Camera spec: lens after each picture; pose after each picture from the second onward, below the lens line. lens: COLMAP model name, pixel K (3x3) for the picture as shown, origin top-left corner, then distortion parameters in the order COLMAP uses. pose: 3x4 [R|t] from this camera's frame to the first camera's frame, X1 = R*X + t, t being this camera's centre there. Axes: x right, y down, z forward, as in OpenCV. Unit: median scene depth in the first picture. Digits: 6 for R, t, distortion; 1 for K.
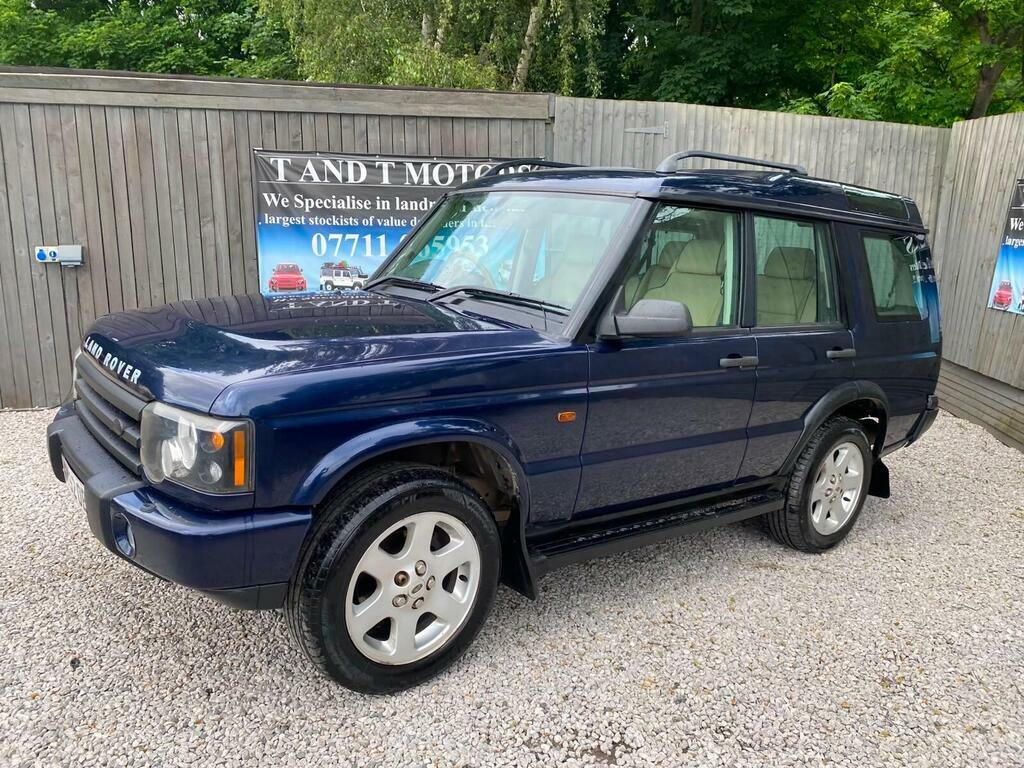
lens RADIAL K [[782.0, 0, 505.1], [0, 782.0, 373.0], [0, 0, 1]] dist [0.017376, -0.015366]
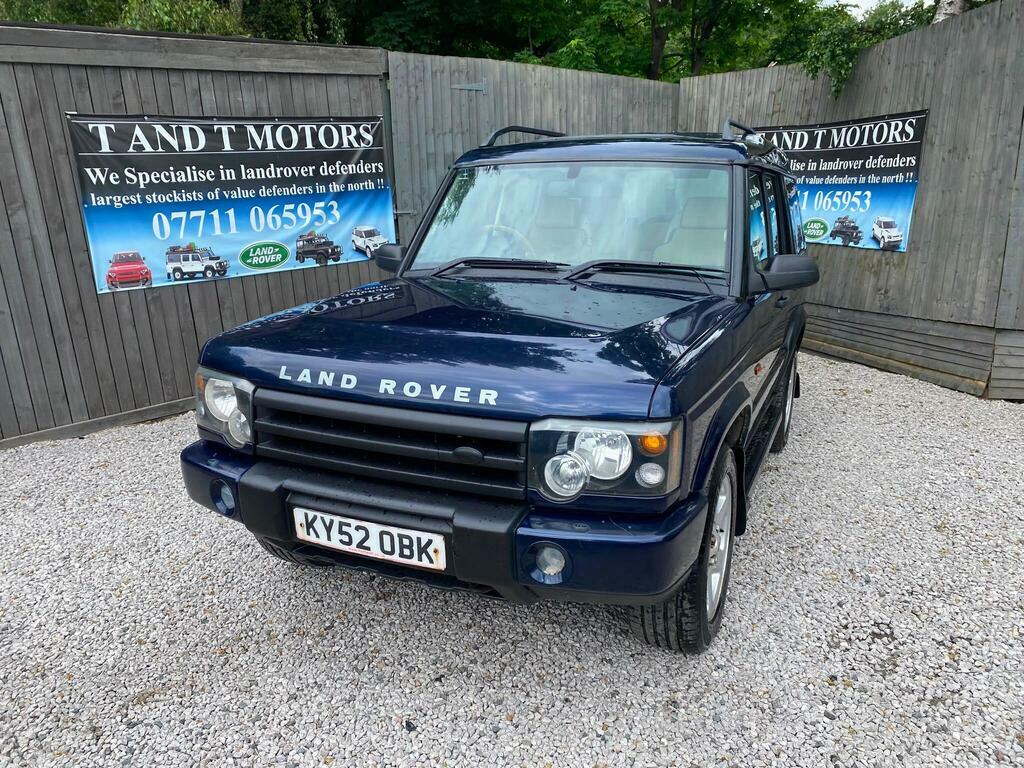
lens RADIAL K [[782.0, 0, 505.7], [0, 782.0, 379.1], [0, 0, 1]] dist [0.017376, -0.015366]
pose [[0.886610, -0.163747, 0.432562, -0.306028], [0.131939, 0.985914, 0.102788, -0.038657], [-0.443300, -0.034061, 0.895726, 0.064915]]
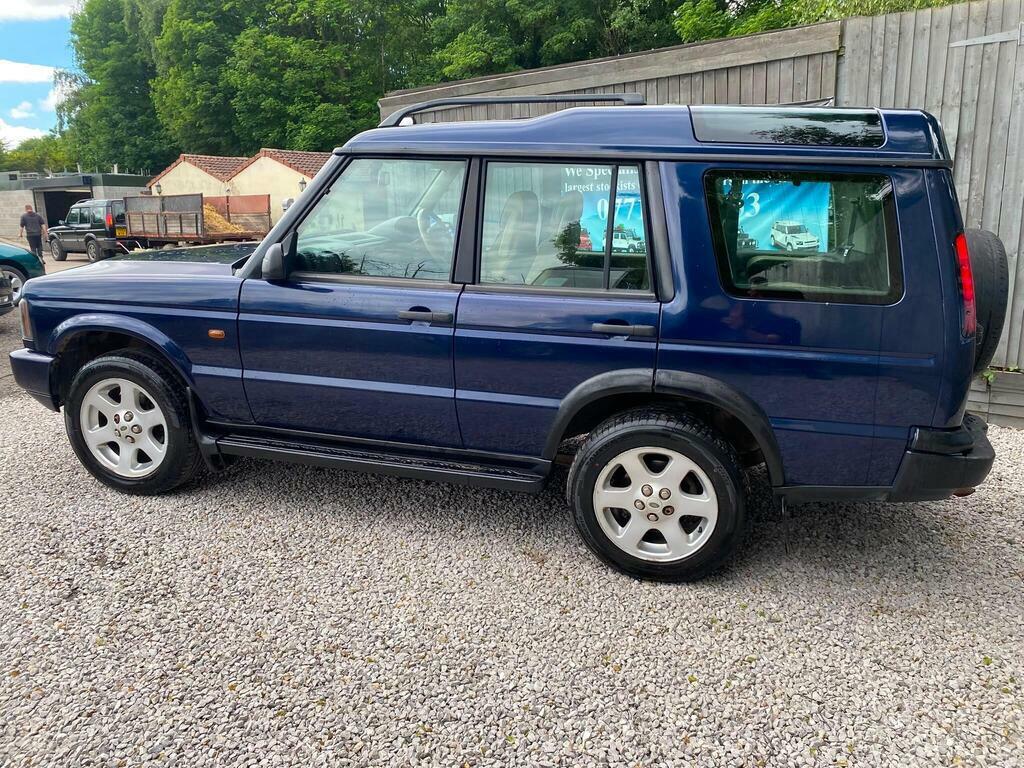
lens RADIAL K [[782.0, 0, 521.0], [0, 782.0, 364.3], [0, 0, 1]] dist [0.017376, -0.015366]
pose [[0.601929, 0.137354, -0.786648, 0.587203], [-0.118662, 0.989544, 0.081983, -0.024828], [0.789684, 0.043997, 0.611934, 0.256114]]
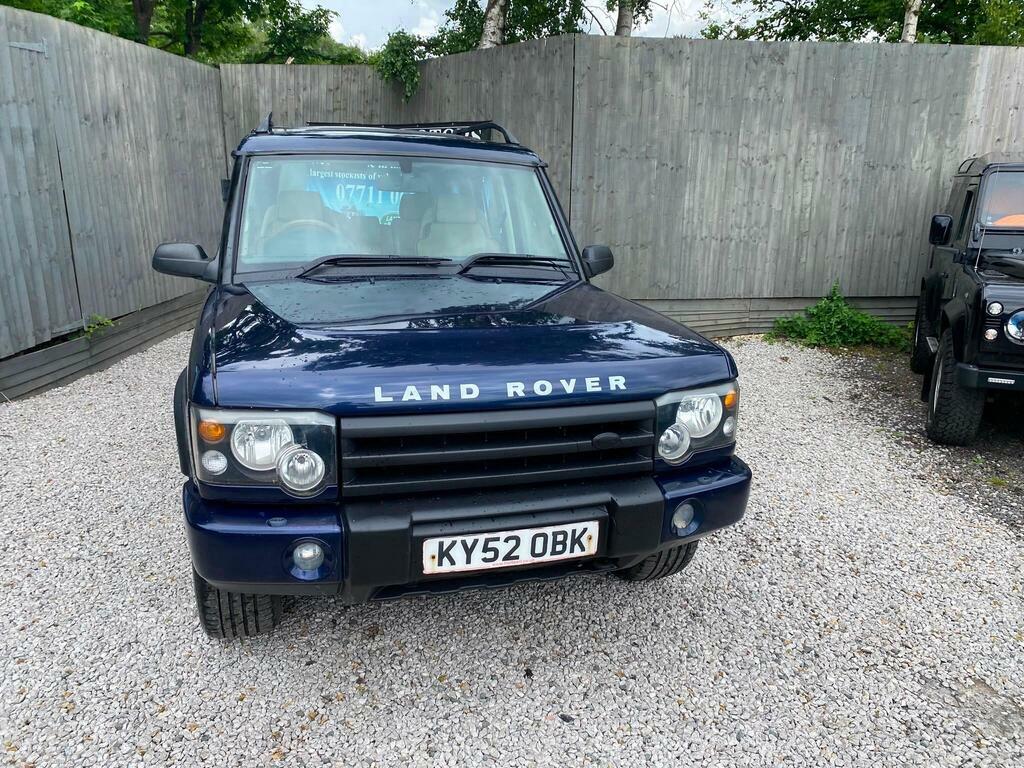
lens RADIAL K [[782.0, 0, 501.1], [0, 782.0, 388.4], [0, 0, 1]] dist [0.017376, -0.015366]
pose [[0.372517, -0.275640, 0.886145, -0.506931], [0.161400, 0.959563, 0.230628, -0.086607], [-0.913882, 0.057111, 0.401942, 0.270090]]
